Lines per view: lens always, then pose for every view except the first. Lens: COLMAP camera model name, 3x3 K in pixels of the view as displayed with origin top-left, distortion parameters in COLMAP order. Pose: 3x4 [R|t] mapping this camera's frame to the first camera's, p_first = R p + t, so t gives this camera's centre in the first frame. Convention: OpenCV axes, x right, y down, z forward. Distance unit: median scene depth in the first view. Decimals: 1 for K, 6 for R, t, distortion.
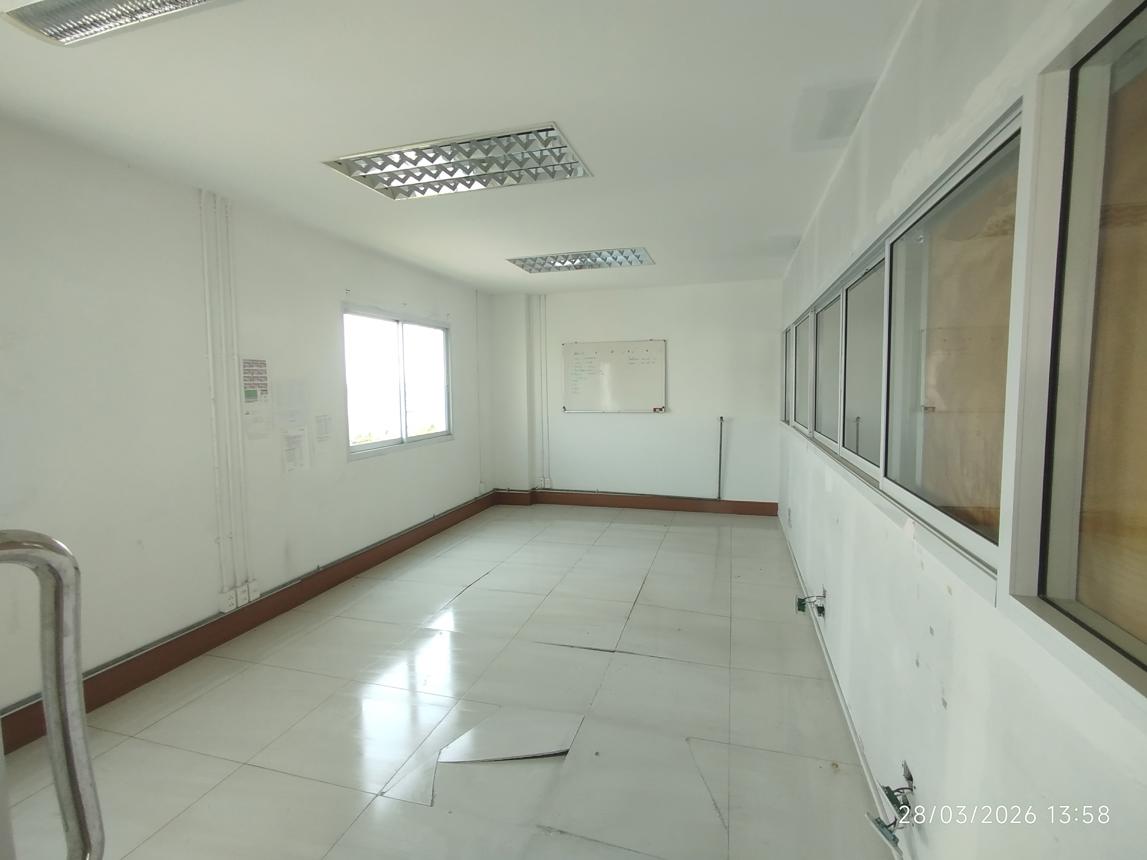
lens RADIAL K [[527.0, 0, 576.4], [0, 527.0, 426.0], [0, 0, 1]] dist [0.002203, 0.000169]
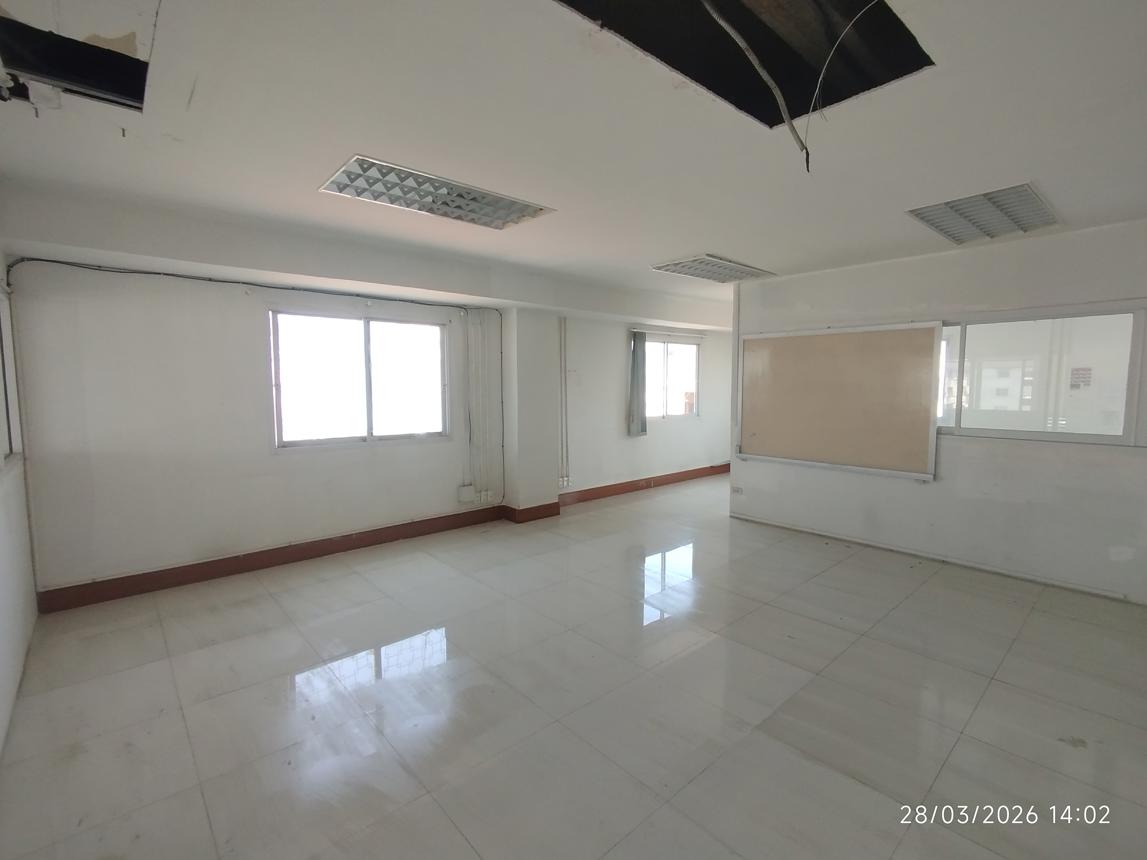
lens RADIAL K [[527.0, 0, 576.4], [0, 527.0, 426.0], [0, 0, 1]] dist [0.002203, 0.000169]
pose [[0.843455, 0.058361, -0.534020, 0.529128], [-0.057474, 0.998179, 0.018308, -0.037890], [0.534116, 0.015250, 0.845274, 0.366227]]
